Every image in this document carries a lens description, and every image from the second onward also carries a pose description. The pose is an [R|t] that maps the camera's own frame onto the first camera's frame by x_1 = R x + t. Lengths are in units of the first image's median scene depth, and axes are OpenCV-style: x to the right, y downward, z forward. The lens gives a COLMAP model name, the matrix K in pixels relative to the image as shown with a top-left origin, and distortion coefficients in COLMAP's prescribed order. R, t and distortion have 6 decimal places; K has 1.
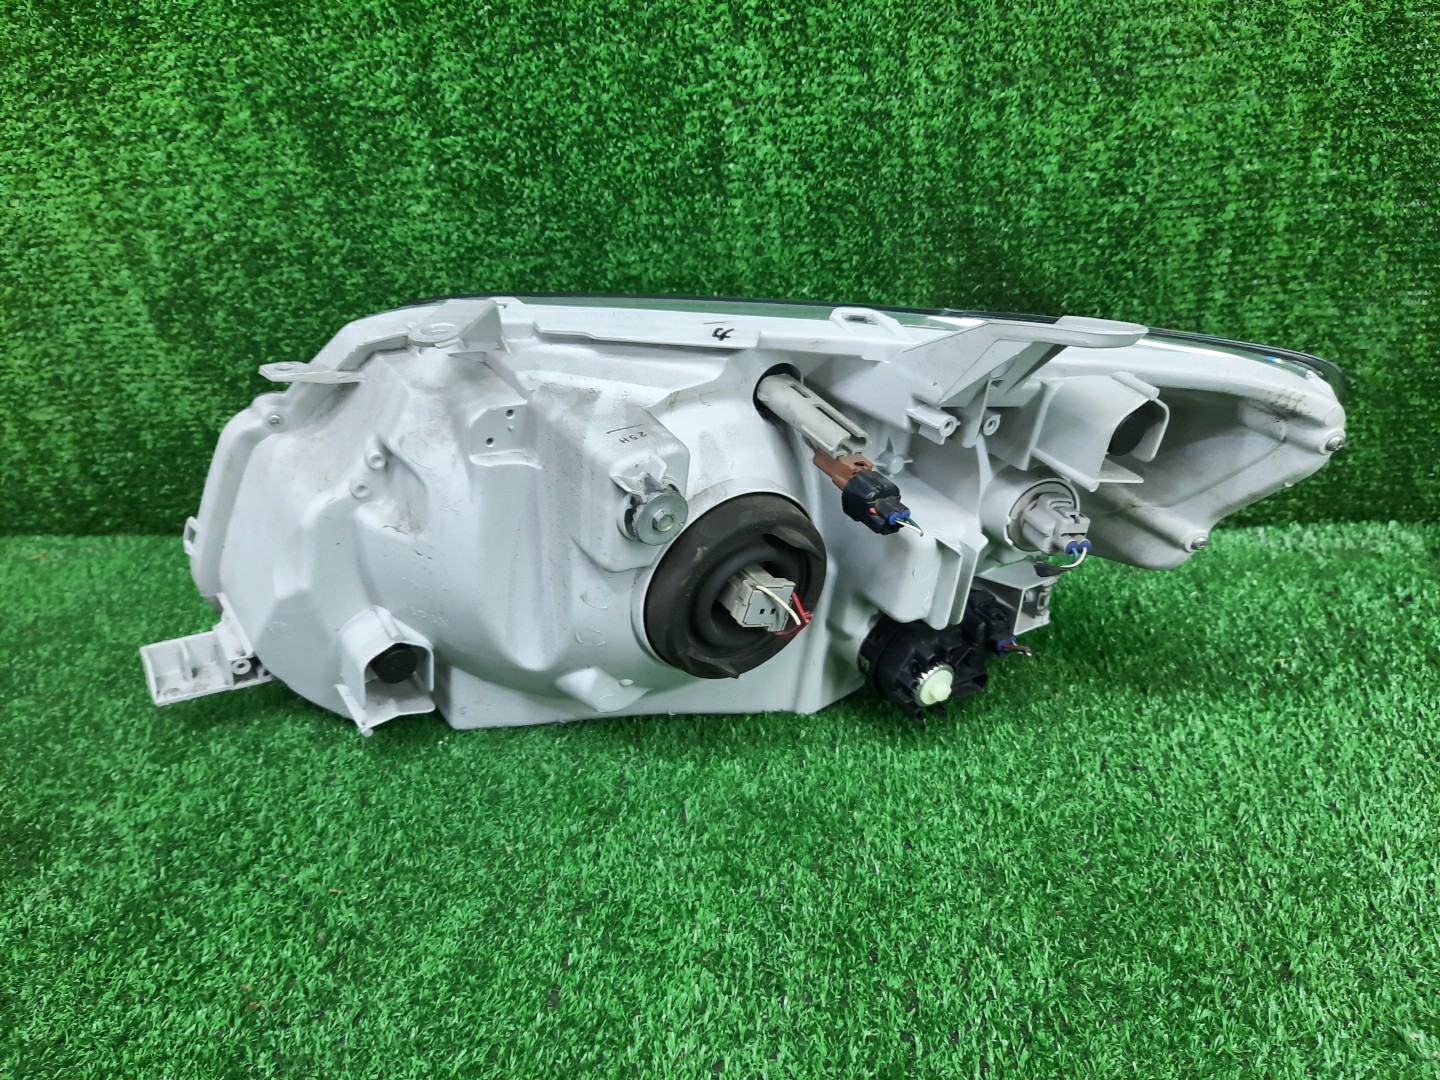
lens RADIAL K [[1062.5, 0, 713.3], [0, 1062.5, 545.2], [0, 0, 1]] dist [0.013245, -0.028627]
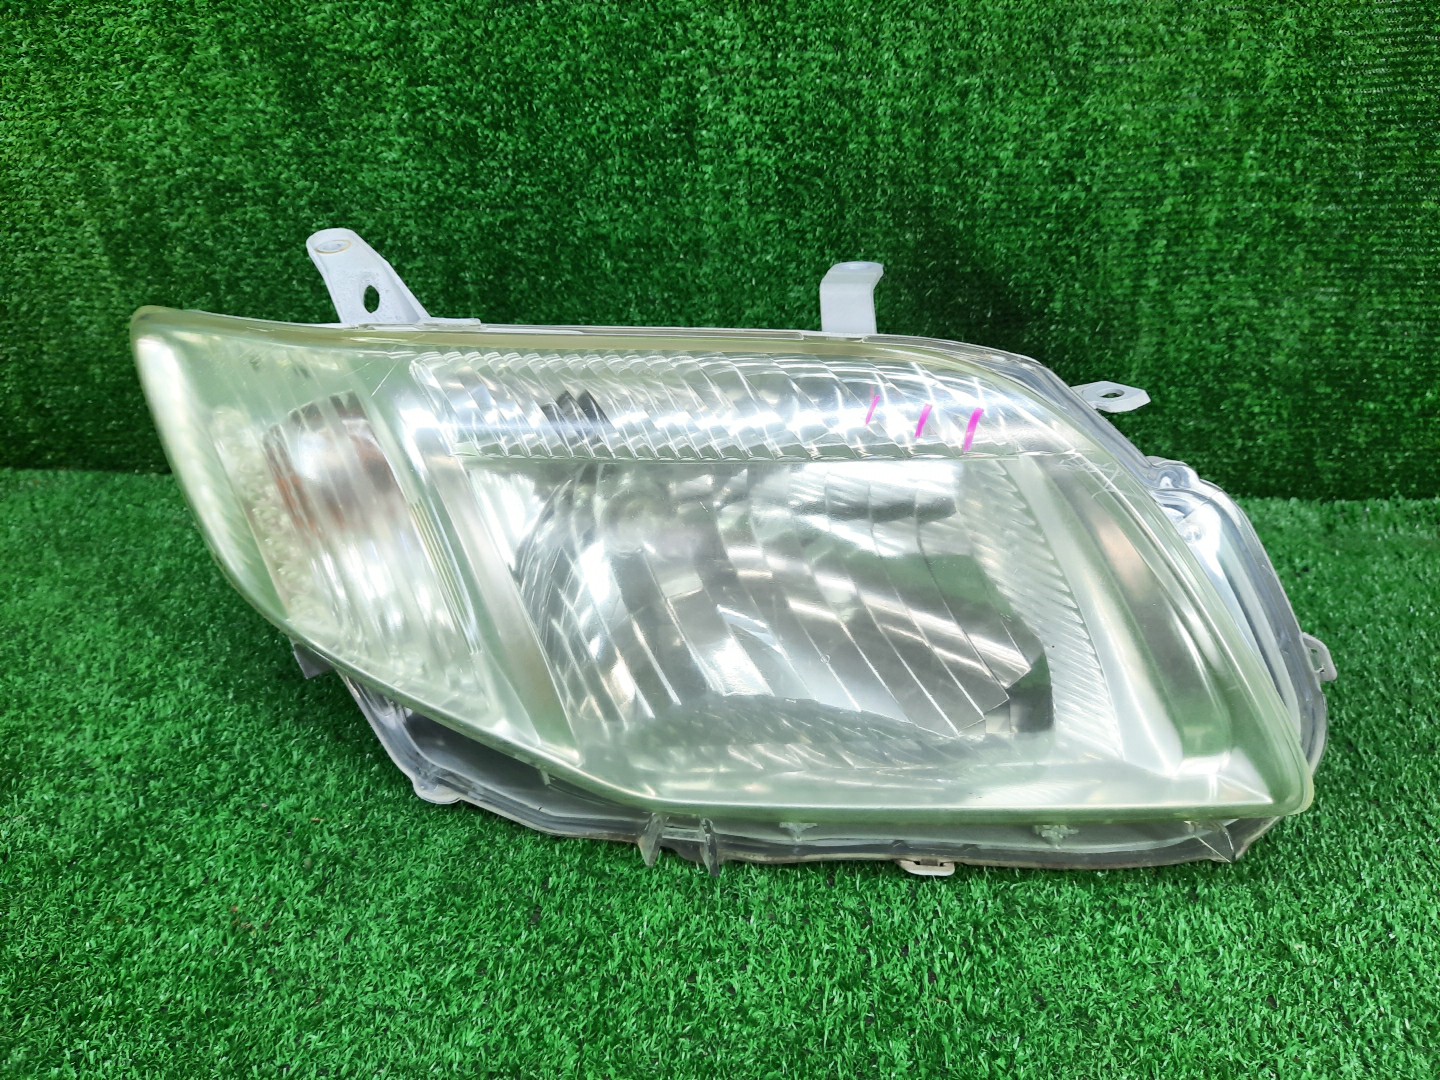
lens RADIAL K [[1060.5, 0, 715.2], [0, 1060.5, 544.9], [0, 0, 1]] dist [0.015667, -0.032381]
pose [[0.996046, 0.029504, 0.083796, -0.048908], [-0.032950, 0.998654, 0.040045, 0.000994], [-0.082502, -0.042648, 0.995678, -0.045149]]
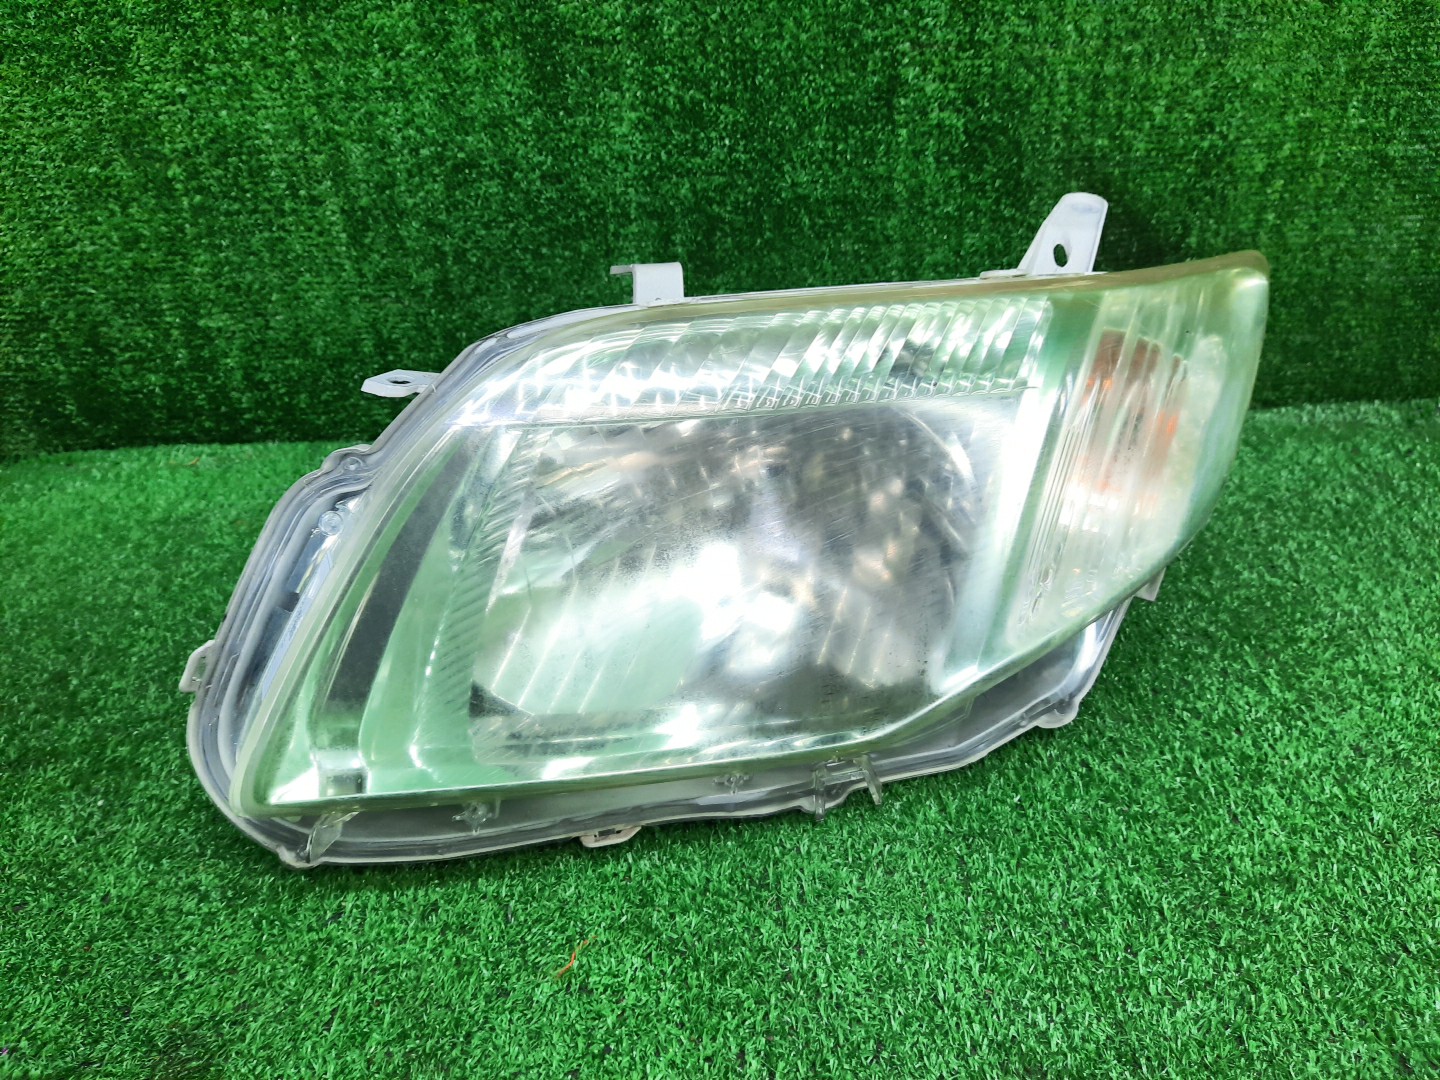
lens RADIAL K [[1063.7, 0, 711.8], [0, 1063.7, 544.1], [0, 0, 1]] dist [0.020503, -0.035531]
pose [[0.984359, -0.034909, 0.172679, -0.434115], [0.031036, 0.999204, 0.025078, 0.106815], [-0.173416, -0.019326, 0.984659, -0.151620]]
